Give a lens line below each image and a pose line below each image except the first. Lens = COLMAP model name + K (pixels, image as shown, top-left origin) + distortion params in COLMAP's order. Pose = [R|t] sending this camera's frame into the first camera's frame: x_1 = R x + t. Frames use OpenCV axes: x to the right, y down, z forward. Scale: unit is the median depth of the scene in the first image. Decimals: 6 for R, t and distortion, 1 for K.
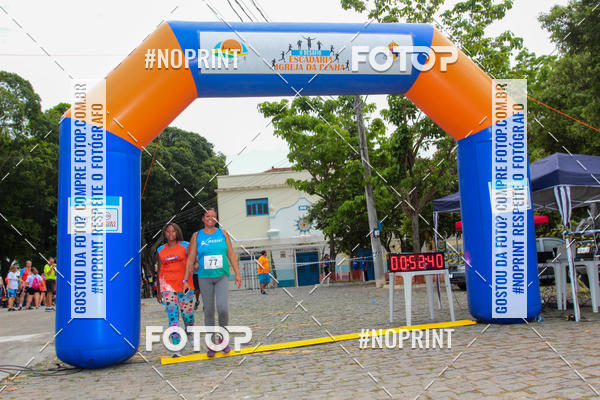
lens RADIAL K [[540.9, 0, 300.0], [0, 540.9, 200.0], [0, 0, 1]] dist [-0.059330, 0.023222]
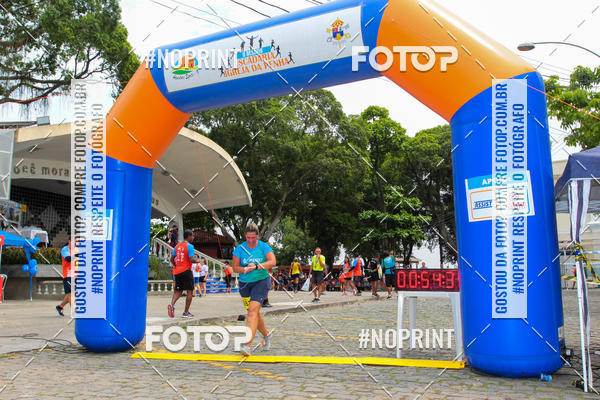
lens RADIAL K [[534.3, 0, 300.0], [0, 534.3, 200.0], [0, 0, 1]] dist [-0.056899, 0.014144]
pose [[0.800827, -0.022989, -0.598455, 1.723860], [0.033641, 0.999412, 0.006627, -0.050518], [0.597951, -0.025440, 0.801129, 0.804269]]
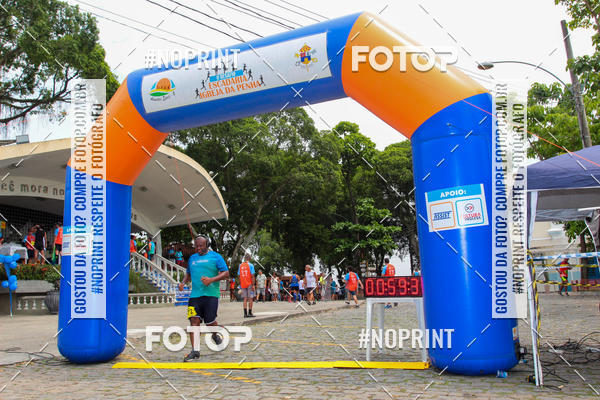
lens RADIAL K [[518.3, 0, 300.0], [0, 518.3, 200.0], [0, 0, 1]] dist [-0.063470, 0.023587]
pose [[0.828053, -0.049172, -0.558490, 1.779775], [0.048735, 0.998689, -0.015671, -0.055729], [0.558528, -0.014241, 0.829363, 0.748984]]
